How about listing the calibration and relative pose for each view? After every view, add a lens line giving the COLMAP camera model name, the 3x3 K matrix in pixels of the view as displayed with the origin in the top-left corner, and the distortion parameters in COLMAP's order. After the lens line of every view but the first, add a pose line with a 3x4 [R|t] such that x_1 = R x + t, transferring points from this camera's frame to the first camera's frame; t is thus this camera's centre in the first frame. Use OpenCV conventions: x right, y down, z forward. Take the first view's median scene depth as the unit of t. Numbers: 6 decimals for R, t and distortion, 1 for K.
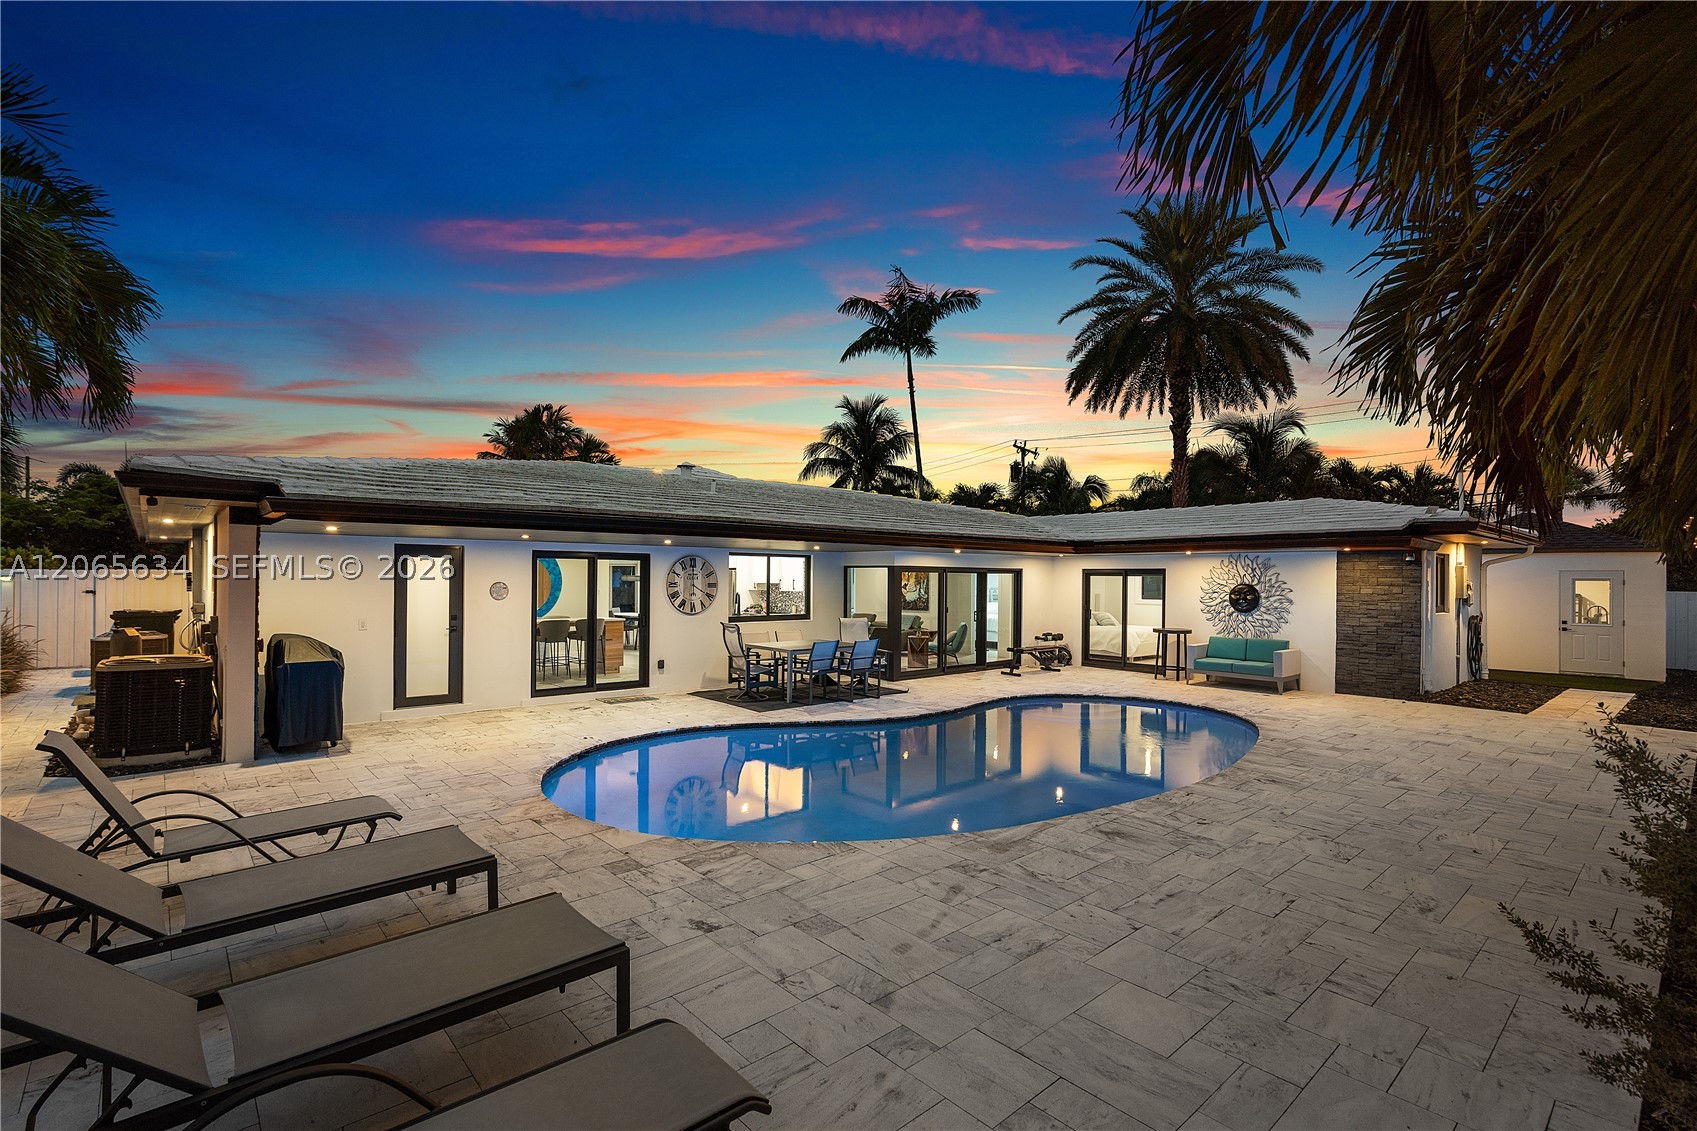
lens RADIAL K [[778.2, 0, 856.2], [0, 778.2, 580.5], [0, 0, 1]] dist [-0.015478, 0.000016]
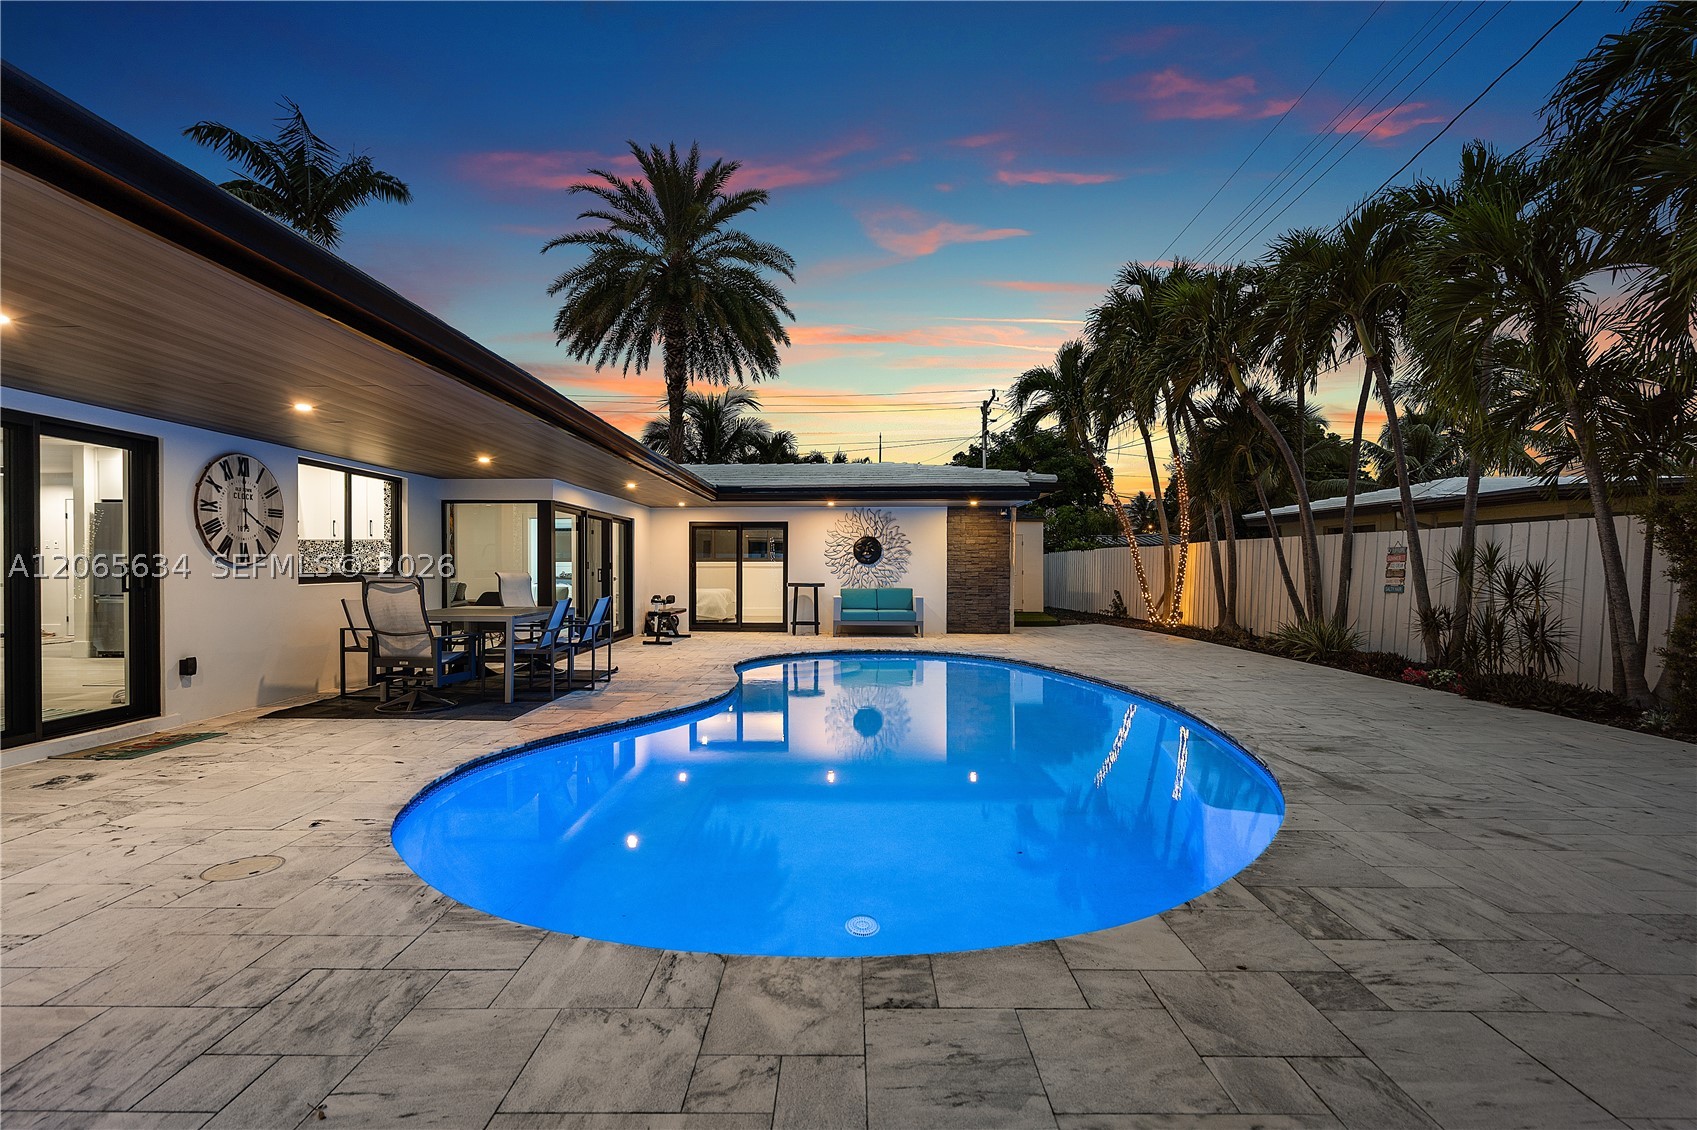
lens RADIAL K [[781.3, 0, 848.5], [0, 781.3, 565.0], [0, 0, 1]] dist [0.000791, 0.000500]
pose [[0.675550, -0.007231, 0.737279, -0.322652], [0.008223, 0.999964, 0.002272, 0.044781], [-0.737268, 0.004528, 0.675585, 0.349028]]
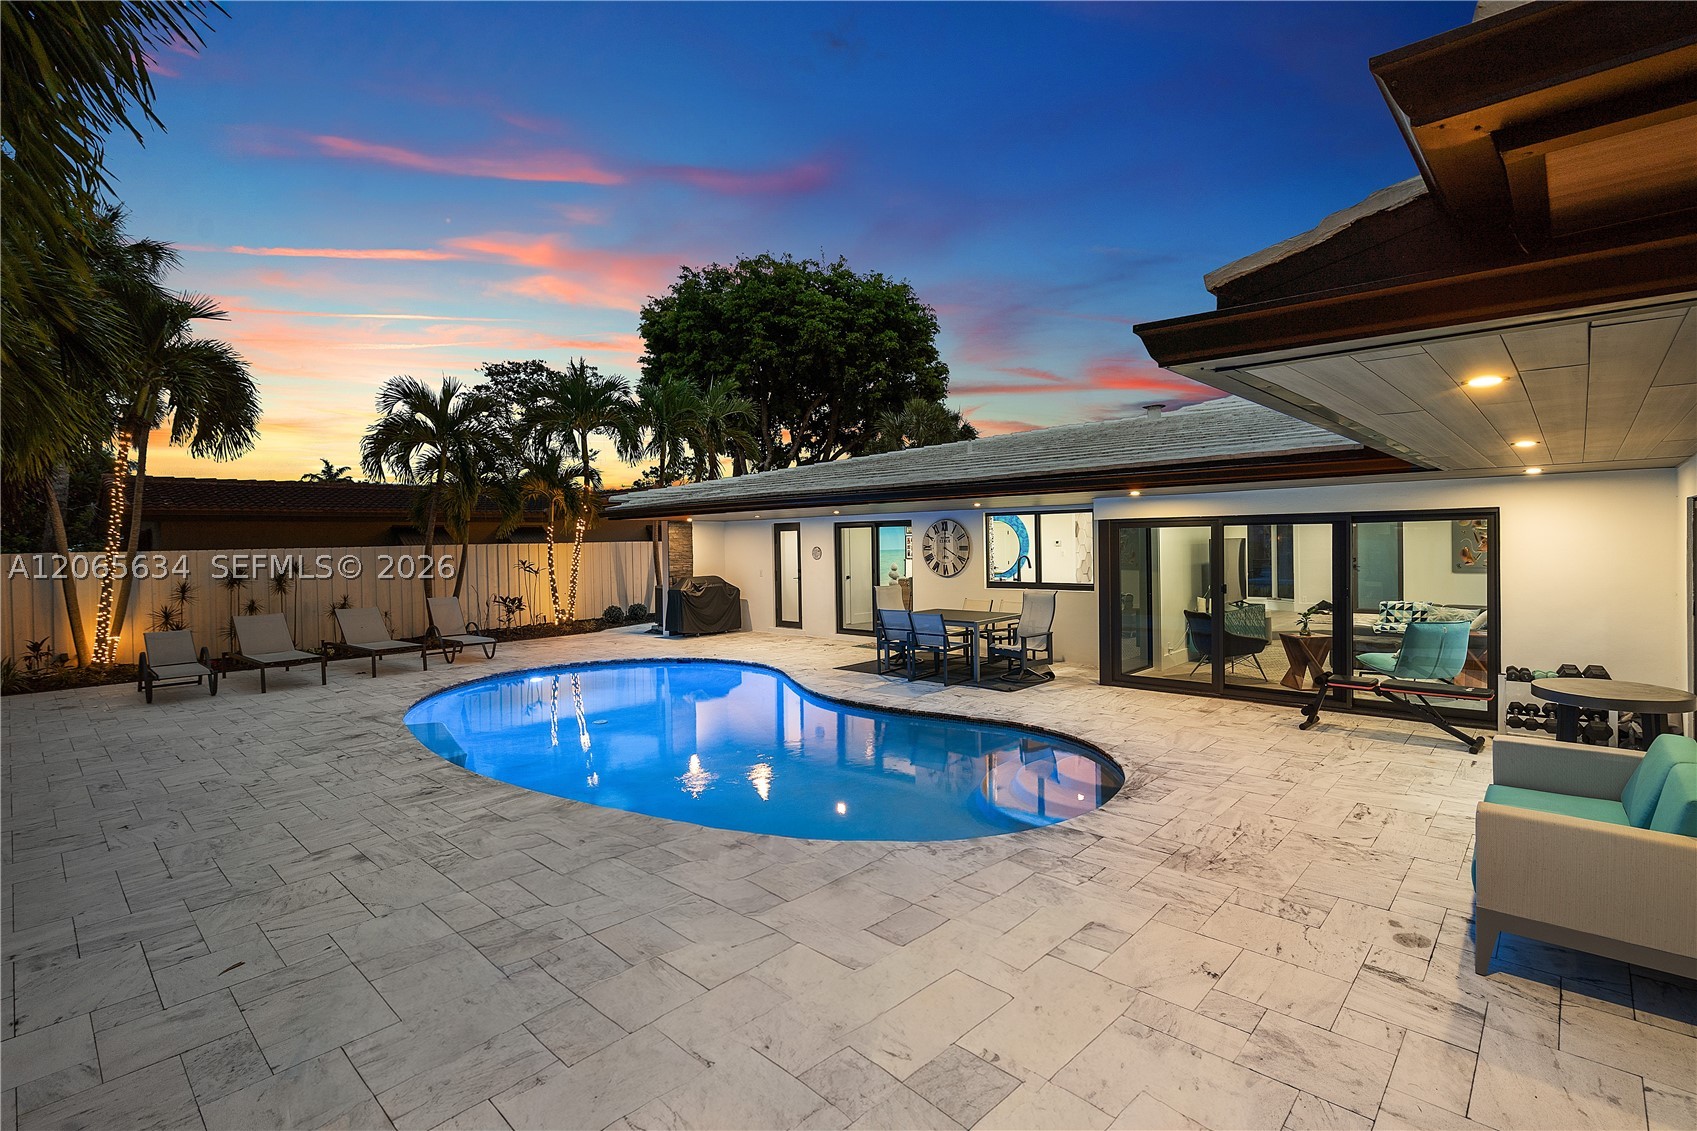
lens RADIAL K [[781.3, 0, 848.5], [0, 781.3, 565.5], [0, 0, 1]] dist [0.000791, 0.000500]
pose [[0.092038, 0.025562, -0.995427, 0.800503], [0.020243, 0.999416, 0.027536, -0.002154], [0.995550, -0.022684, 0.091467, 0.779027]]
